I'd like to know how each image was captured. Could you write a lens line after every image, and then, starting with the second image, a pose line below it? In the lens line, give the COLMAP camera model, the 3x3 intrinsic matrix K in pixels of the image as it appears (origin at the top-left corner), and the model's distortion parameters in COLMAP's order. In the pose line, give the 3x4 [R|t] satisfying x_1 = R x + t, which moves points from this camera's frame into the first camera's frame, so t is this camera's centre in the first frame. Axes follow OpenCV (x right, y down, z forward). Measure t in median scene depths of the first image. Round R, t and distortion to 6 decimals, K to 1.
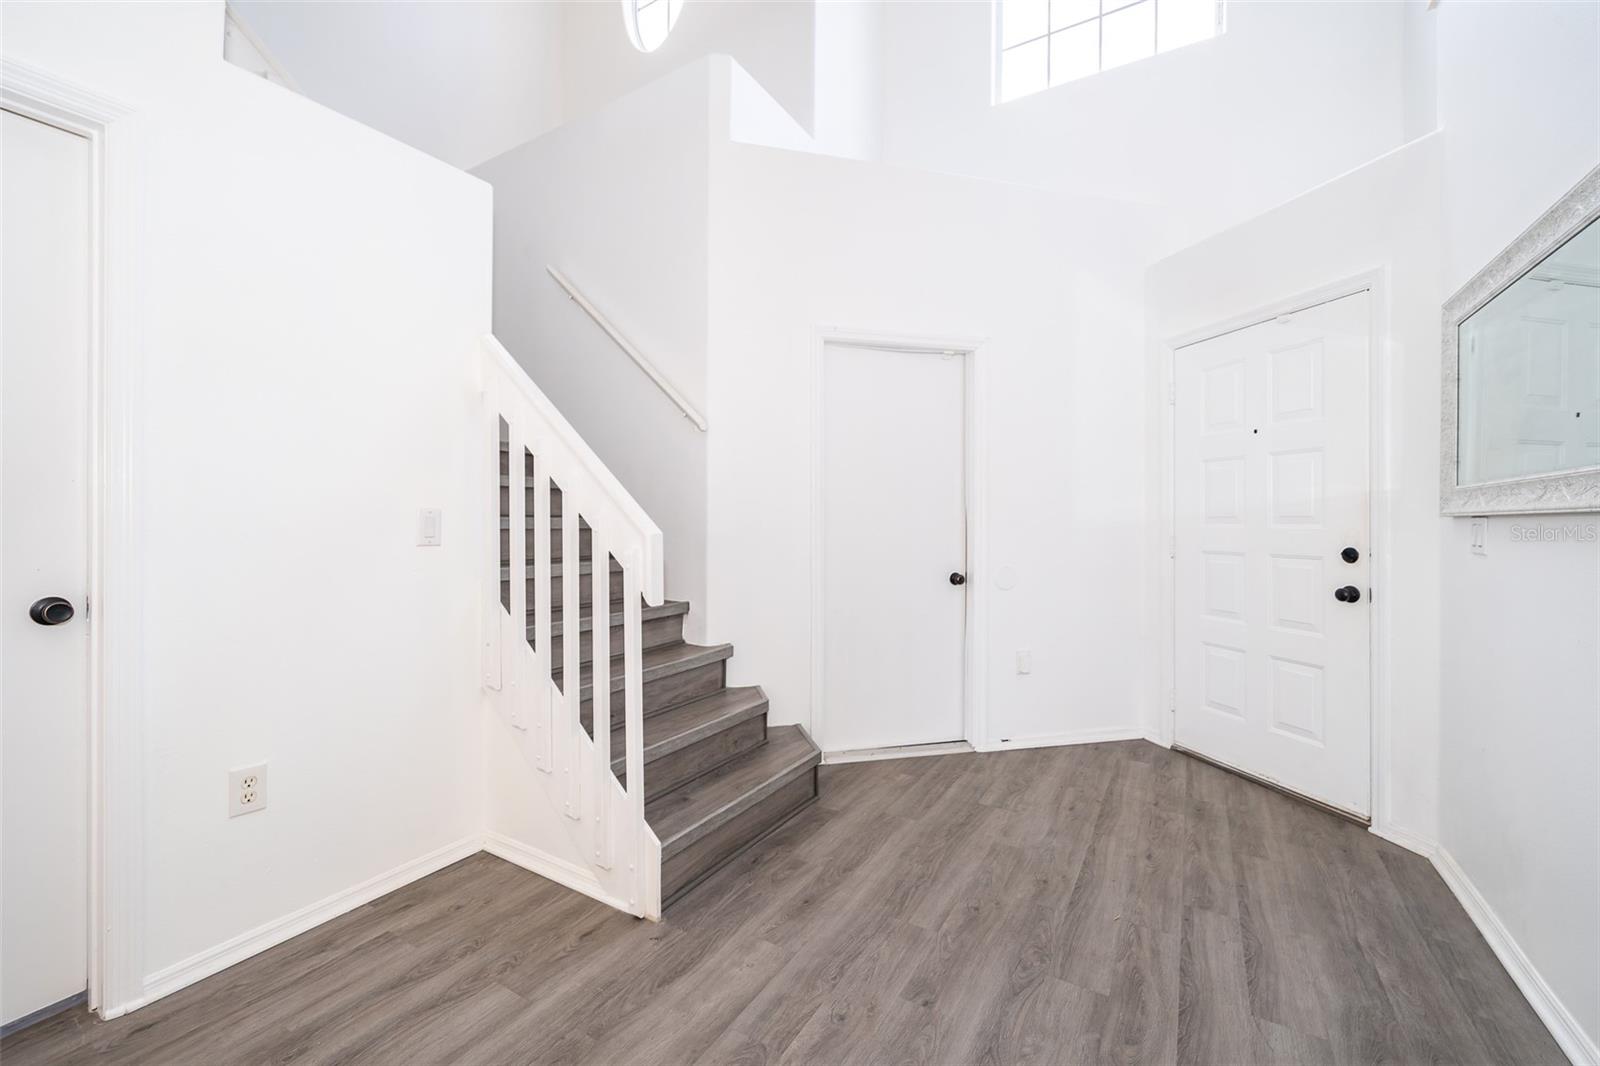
lens RADIAL K [[674.2, 0, 780.1], [0, 674.2, 525.3], [0, 0, 1]] dist [-0.000692, -0.000043]
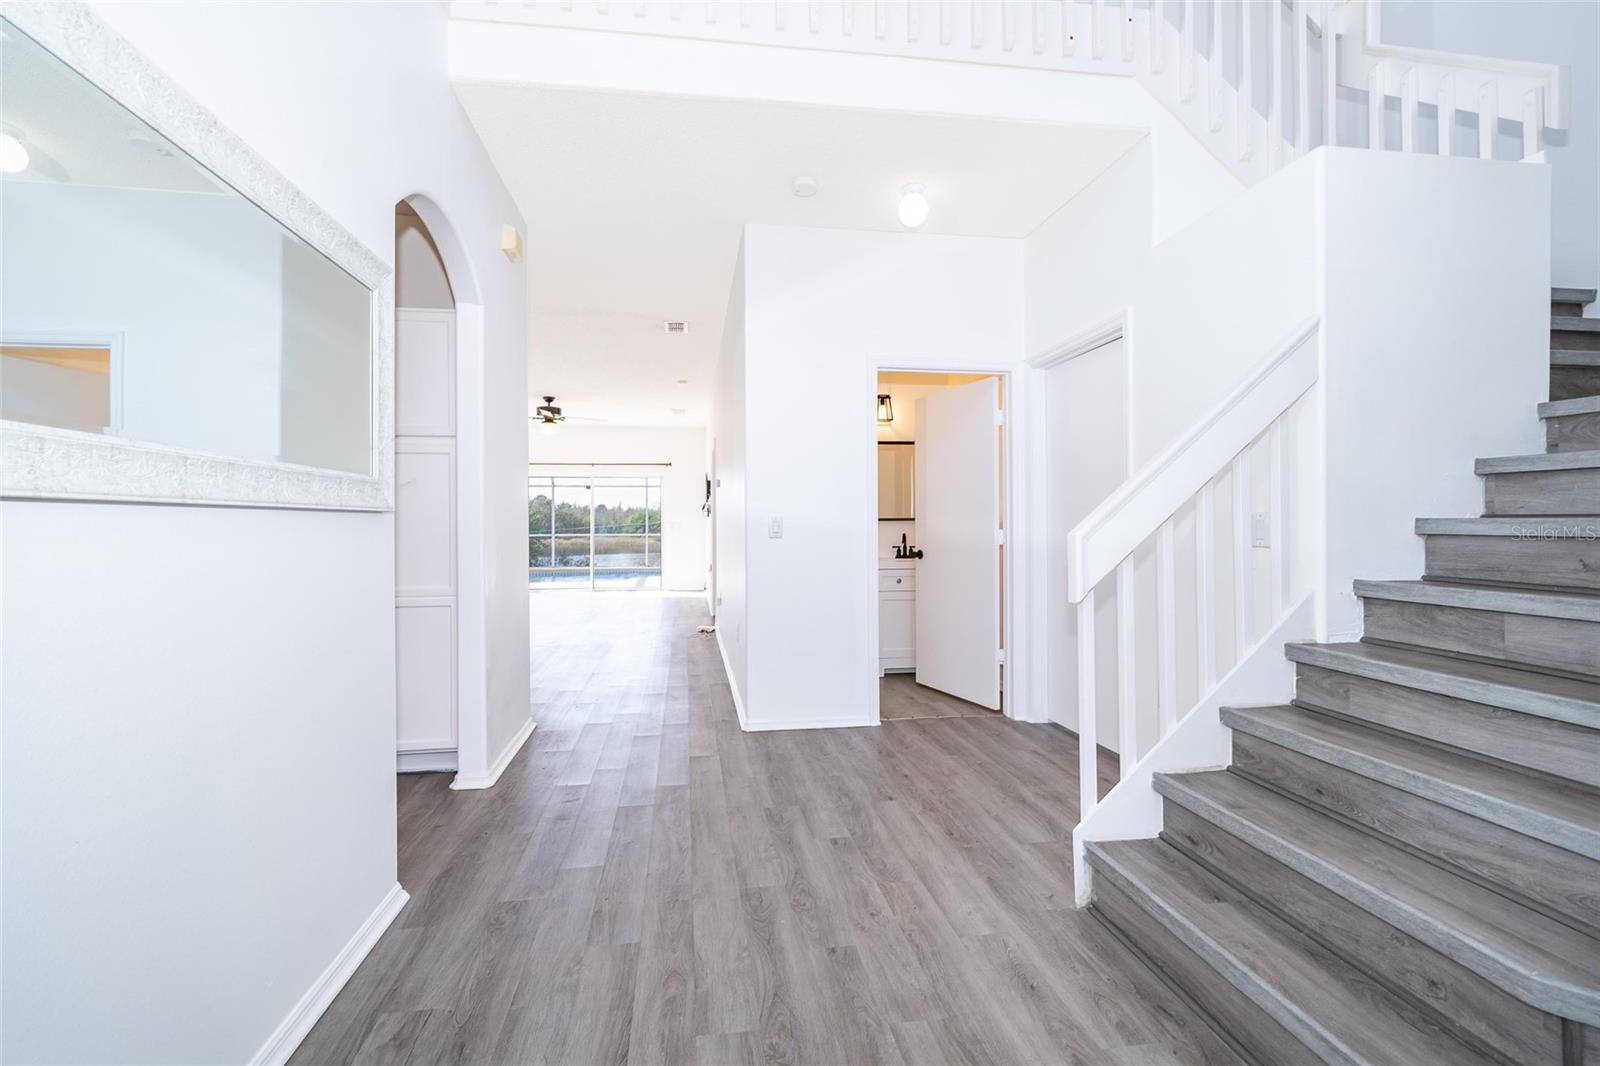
lens RADIAL K [[674.2, 0, 780.1], [0, 674.2, 525.3], [0, 0, 1]] dist [-0.000692, -0.000043]
pose [[-0.768687, -0.005172, -0.639604, 0.912420], [-0.008828, 0.999958, 0.002524, 0.000107], [0.639564, 0.007587, -0.768700, 1.633229]]
